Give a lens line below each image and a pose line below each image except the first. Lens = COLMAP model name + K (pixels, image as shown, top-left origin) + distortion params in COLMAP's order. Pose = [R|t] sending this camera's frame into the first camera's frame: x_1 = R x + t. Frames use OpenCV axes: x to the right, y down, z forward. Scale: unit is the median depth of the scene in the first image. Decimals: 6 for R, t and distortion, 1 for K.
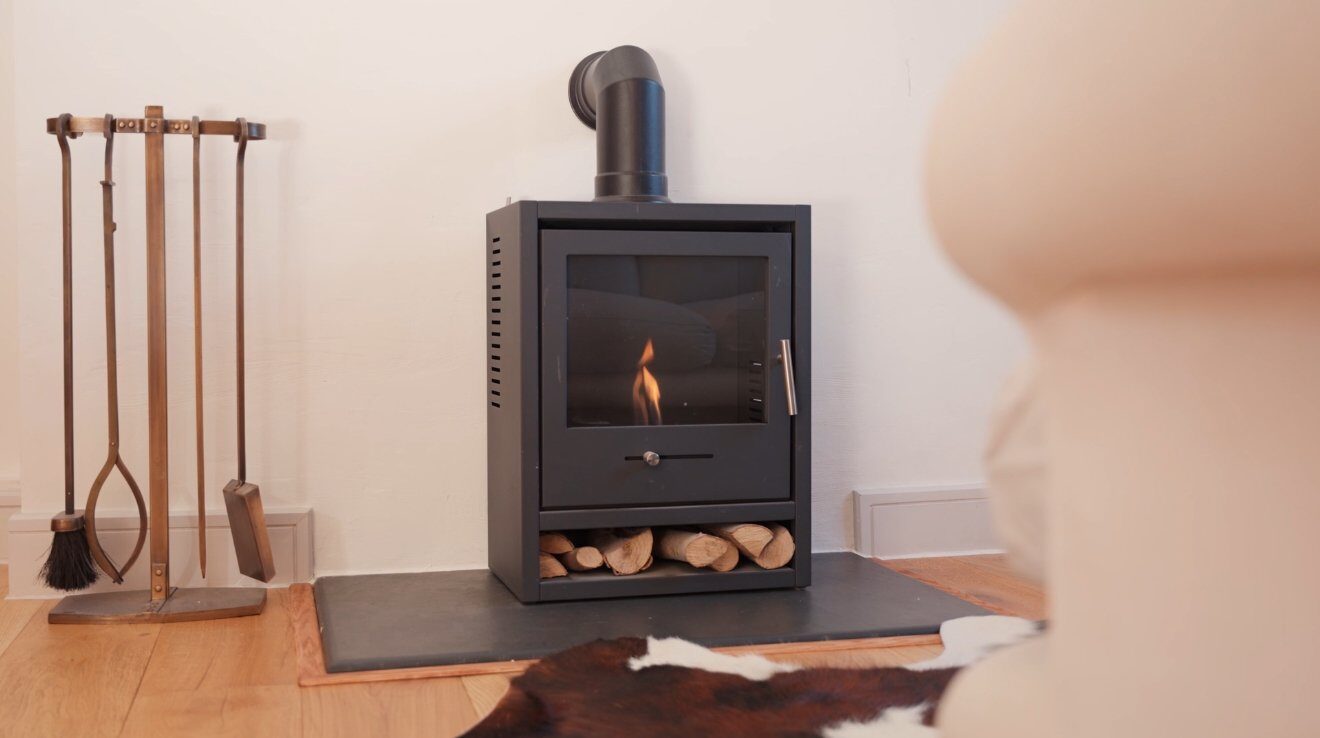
lens RADIAL K [[1504.4, 0, 660.0], [0, 1504.4, 369.0], [0, 0, 1]] dist [0.013486, 0.008365]
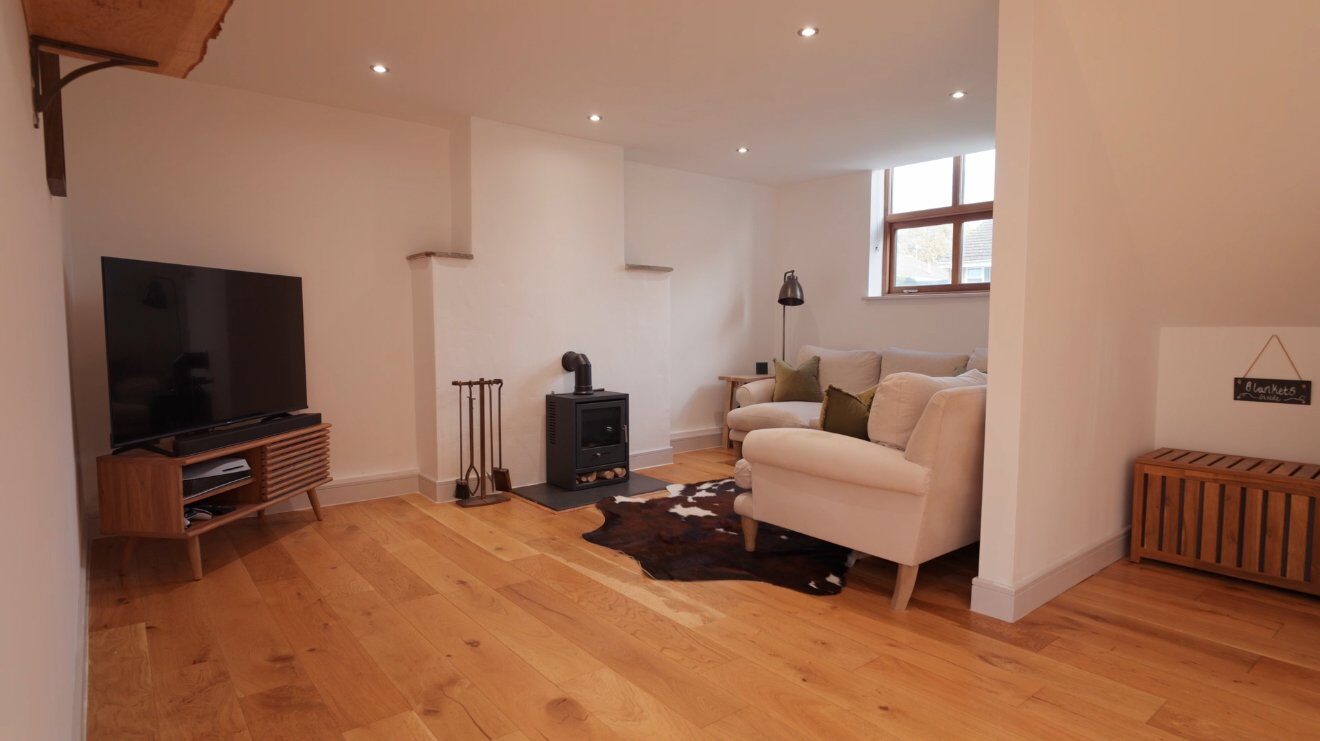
lens RADIAL K [[695.5, 0, 660.0], [0, 695.5, 370.5], [0, 0, 1]] dist [-0.000792, -0.000353]
pose [[0.906349, -0.027277, 0.421649, -0.676460], [0.016168, 0.999422, 0.029900, -0.239045], [-0.422221, -0.020283, 0.906266, -0.880450]]
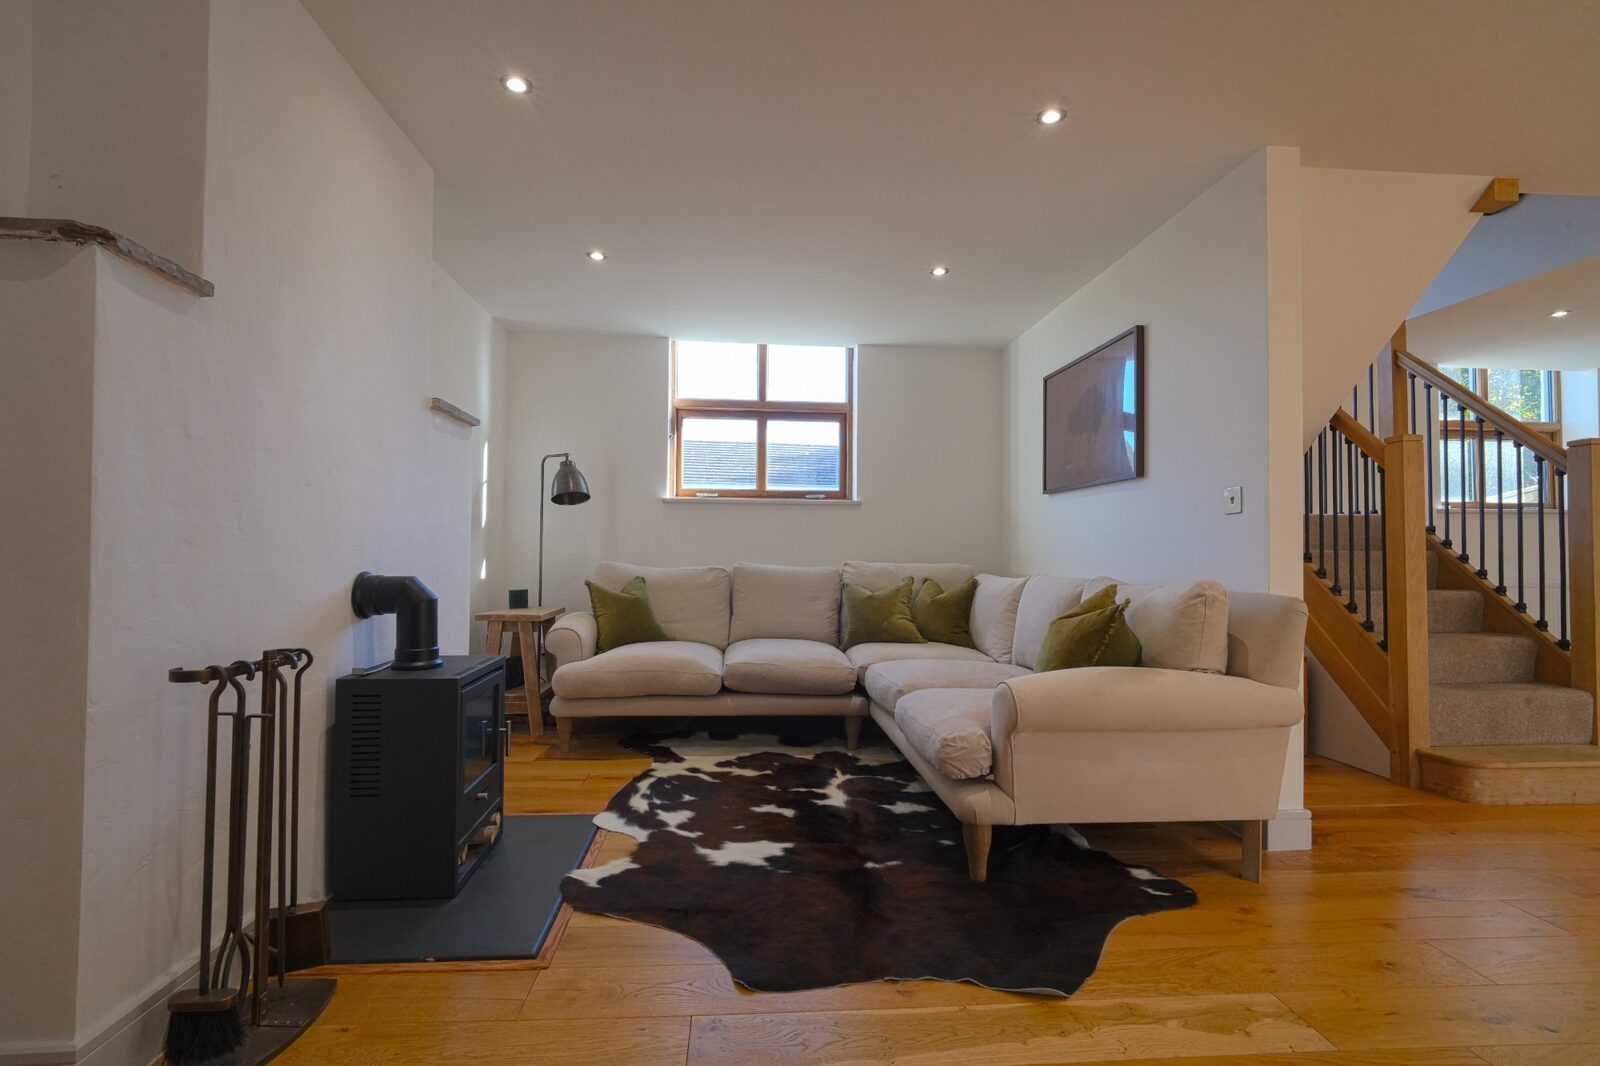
lens RADIAL K [[742.1, 0, 800.0], [0, 742.1, 533.0], [0, 0, 1]] dist [-0.019795, 0.007806]
pose [[0.155640, 0.029858, 0.987362, -0.901012], [0.026368, 0.999061, -0.034368, -0.240049], [-0.987462, 0.031384, 0.154707, 0.417700]]
